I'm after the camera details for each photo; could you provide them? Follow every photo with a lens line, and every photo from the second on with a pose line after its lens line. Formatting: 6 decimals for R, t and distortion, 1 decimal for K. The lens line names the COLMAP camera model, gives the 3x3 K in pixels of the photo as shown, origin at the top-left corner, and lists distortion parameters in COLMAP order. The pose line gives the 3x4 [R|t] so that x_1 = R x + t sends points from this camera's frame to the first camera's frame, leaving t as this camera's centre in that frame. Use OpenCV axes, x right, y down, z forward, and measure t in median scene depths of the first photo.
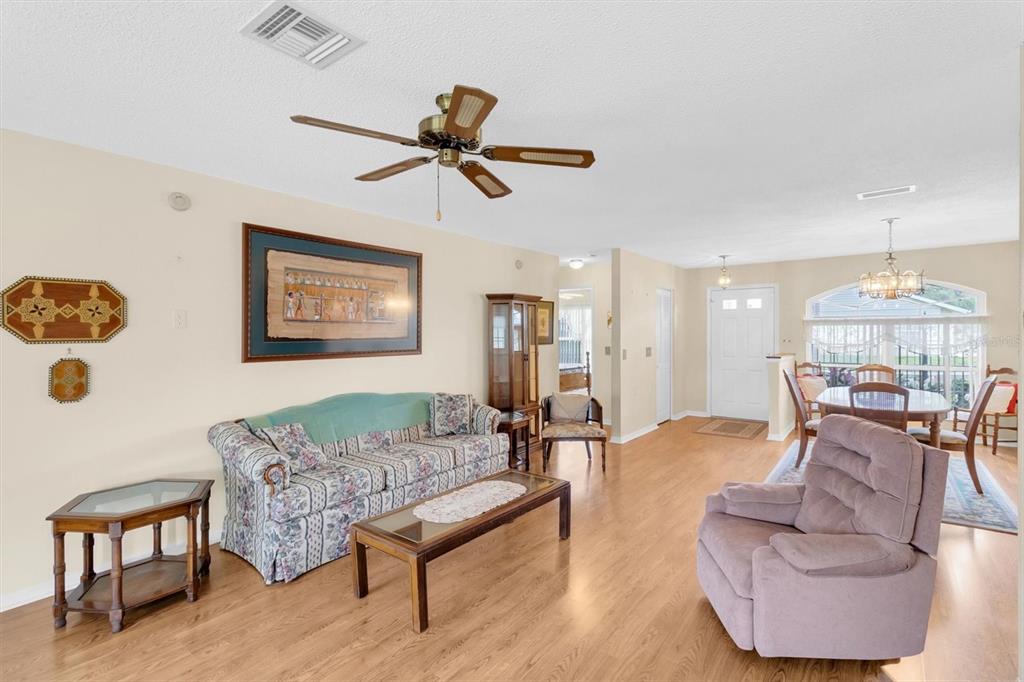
lens RADIAL K [[477.2, 0, 512.2], [0, 477.2, 334.9], [0, 0, 1]] dist [0.007107, 0.000264]
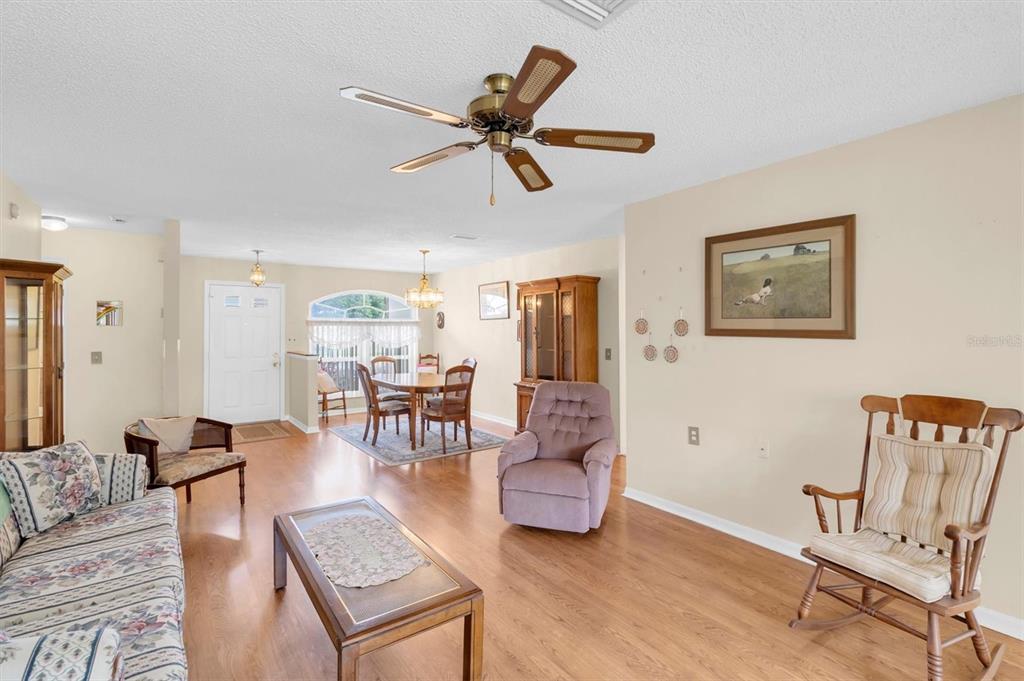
lens RADIAL K [[480.6, 0, 531.6], [0, 480.6, 330.0], [0, 0, 1]] dist [0.000056, 0.000291]
pose [[0.262619, 0.006130, 0.964880, -0.640231], [0.003756, 0.999966, -0.007375, 0.001258], [-0.964892, 0.005561, 0.262587, 0.442077]]
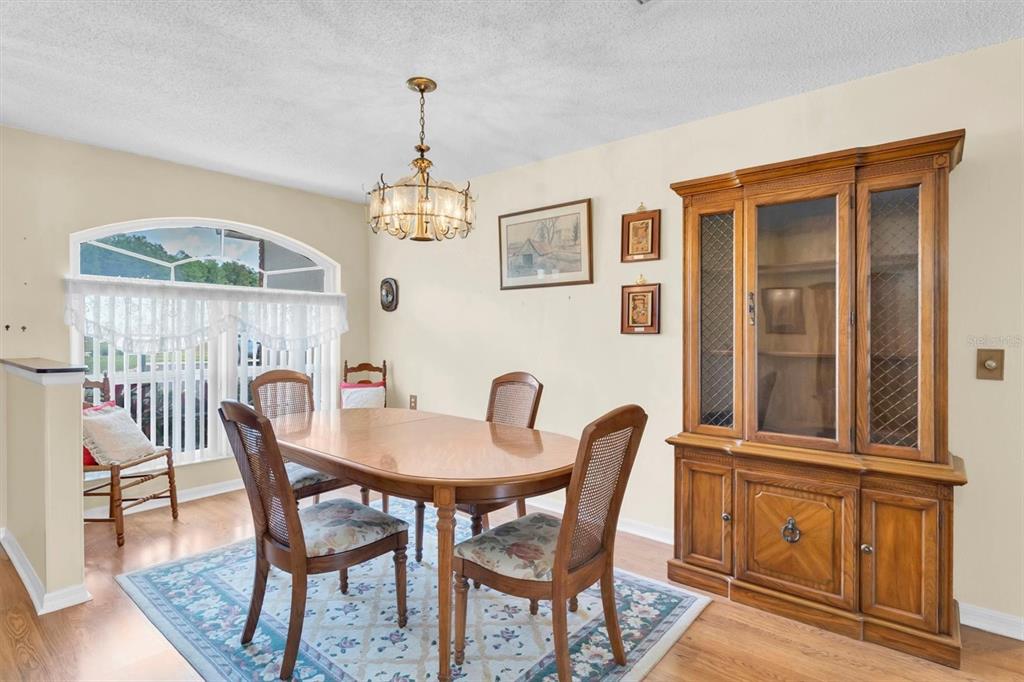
lens RADIAL K [[517.6, 0, 535.6], [0, 517.6, 339.4], [0, 0, 1]] dist [0.000188, -0.000202]
pose [[0.018881, -0.008482, 0.999786, 0.318967], [-0.002907, 0.999959, 0.008538, 0.035397], [-0.999818, -0.003068, 0.018855, 1.160546]]
